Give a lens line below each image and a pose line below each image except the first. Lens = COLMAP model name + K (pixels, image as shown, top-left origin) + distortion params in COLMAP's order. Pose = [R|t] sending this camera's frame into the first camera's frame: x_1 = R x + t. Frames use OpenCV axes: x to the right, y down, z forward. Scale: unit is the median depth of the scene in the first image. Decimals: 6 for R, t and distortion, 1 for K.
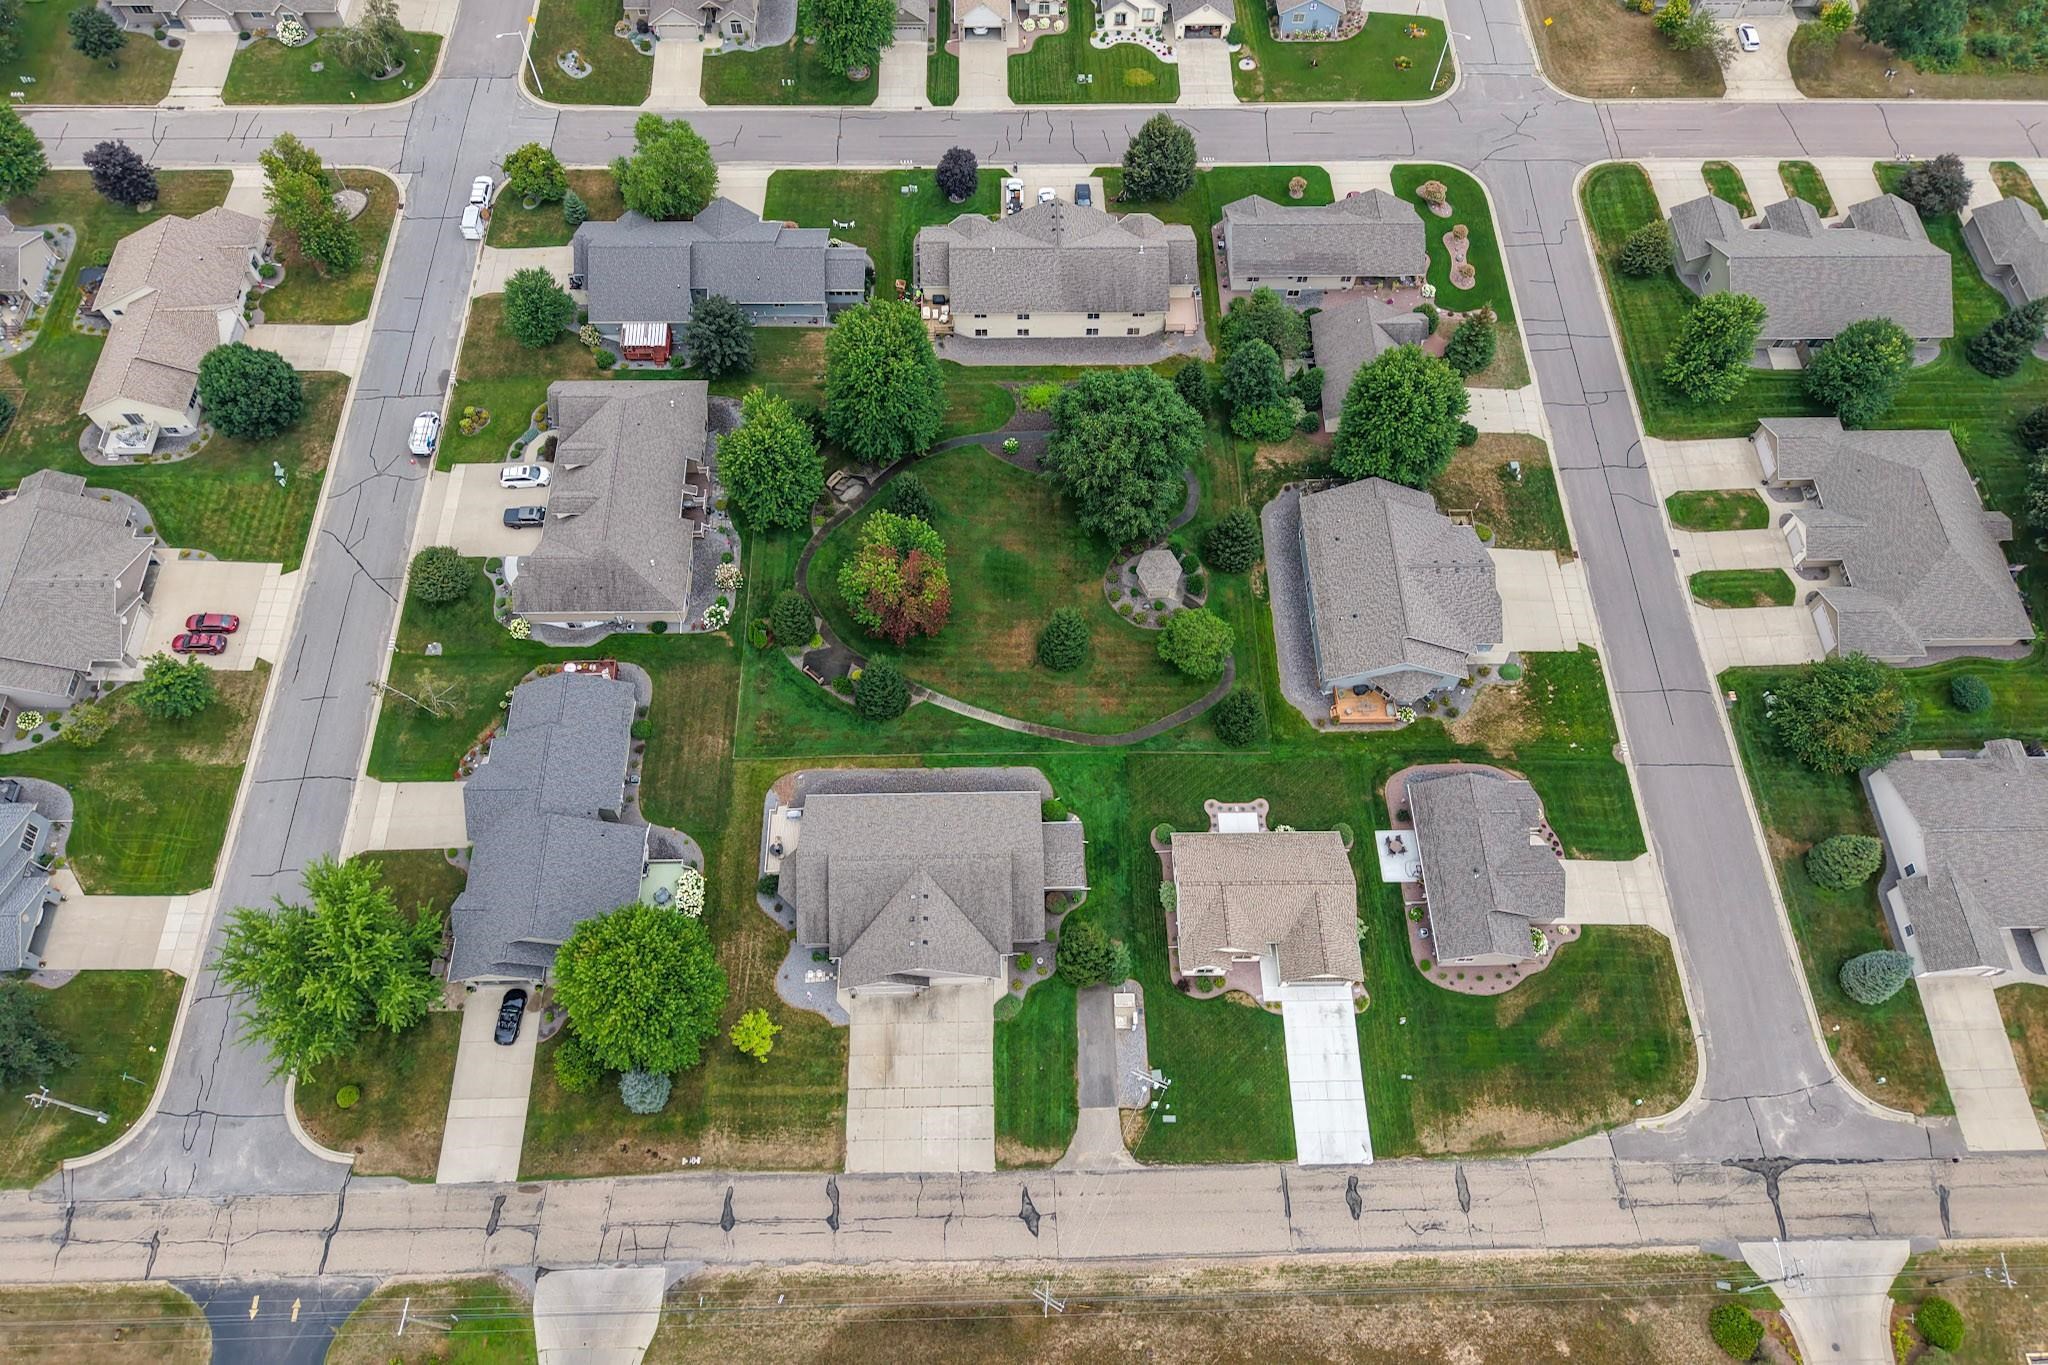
lens RADIAL K [[1376.7, 0, 1020.8], [0, 1376.7, 676.1], [0, 0, 1]] dist [0.012593, -0.016173]
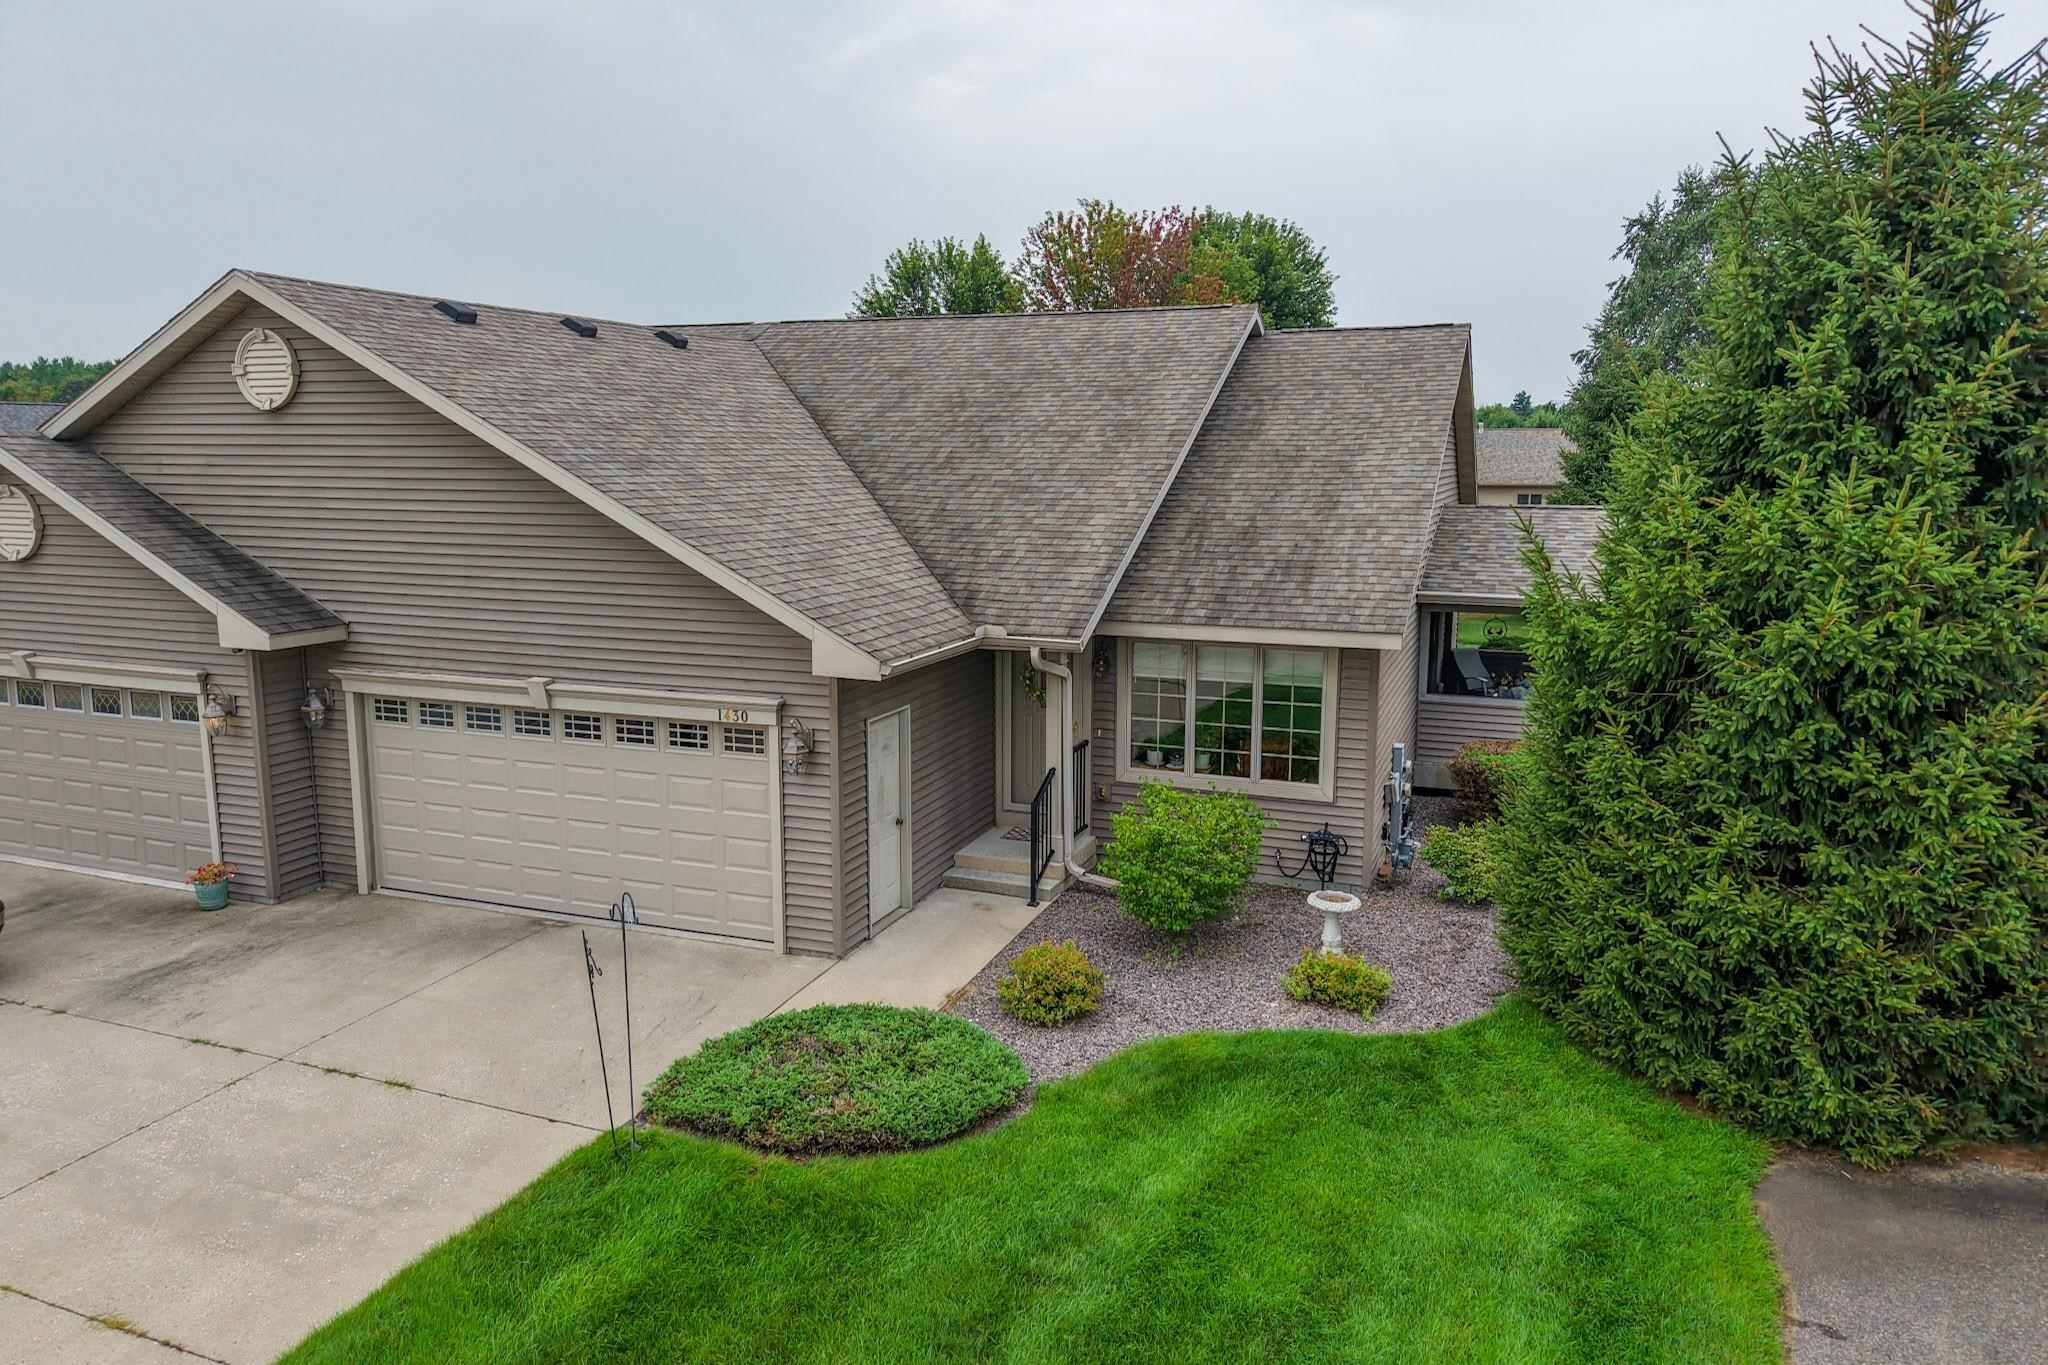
lens RADIAL K [[1376.7, 0, 1024.6], [0, 1376.7, 681.3], [0, 0, 1]] dist [0.012593, -0.016173]
pose [[0.924852, 0.051665, -0.376802, 0.030672], [-0.331665, 0.594442, -0.732555, 0.282306], [0.186139, 0.802477, 0.566906, 0.927980]]
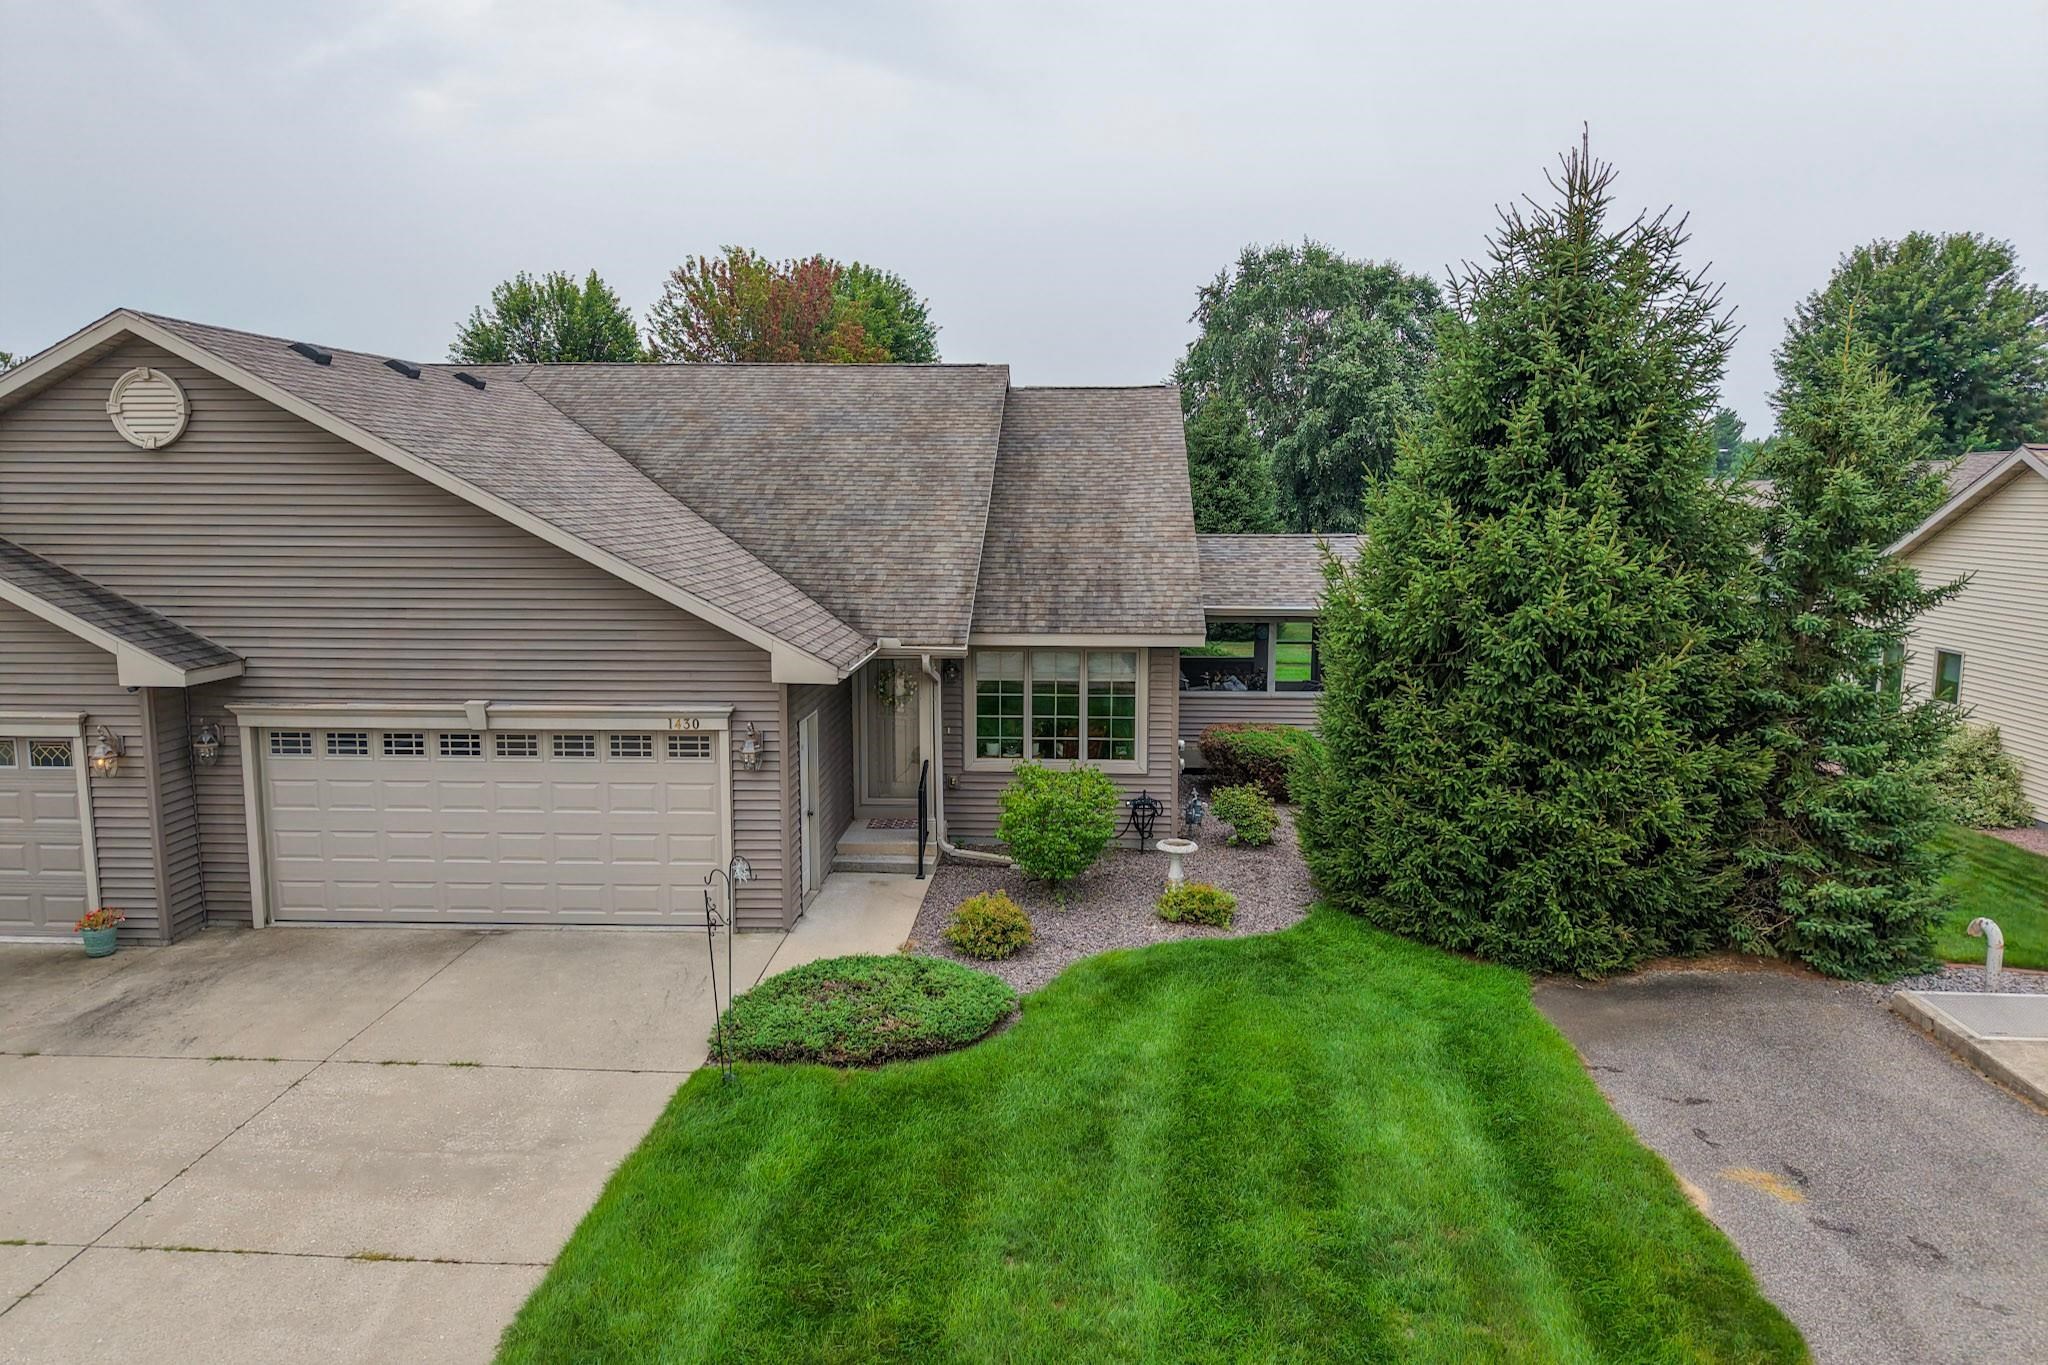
lens RADIAL K [[1376.7, 0, 1031.8], [0, 1376.7, 678.5], [0, 0, 1]] dist [0.012593, -0.016173]
pose [[0.997433, -0.001034, -0.071601, 0.009311], [-0.057629, 0.581912, -0.811207, 0.305677], [0.042504, 0.813251, 0.580358, 0.915306]]
